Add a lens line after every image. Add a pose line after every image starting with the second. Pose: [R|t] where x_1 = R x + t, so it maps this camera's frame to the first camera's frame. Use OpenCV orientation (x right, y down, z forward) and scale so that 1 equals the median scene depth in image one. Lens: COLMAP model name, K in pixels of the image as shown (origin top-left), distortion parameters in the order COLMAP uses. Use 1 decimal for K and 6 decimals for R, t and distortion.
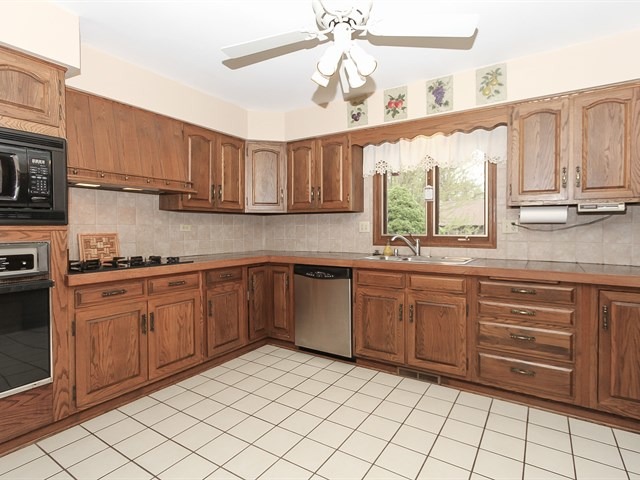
lens RADIAL K [[341.6, 0, 317.4], [0, 341.6, 234.4], [0, 0, 1]] dist [0.002444, 0.001674]
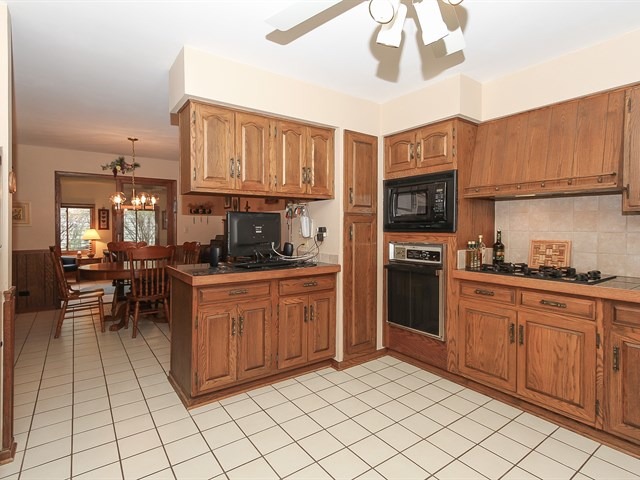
lens RADIAL K [[341.6, 0, 324.0], [0, 341.6, 233.4], [0, 0, 1]] dist [0.002444, 0.001674]
pose [[-0.344579, 0.018001, -0.938585, 1.025807], [-0.019875, 0.999452, 0.026465, -0.070283], [0.938547, 0.027774, -0.344032, 1.391286]]
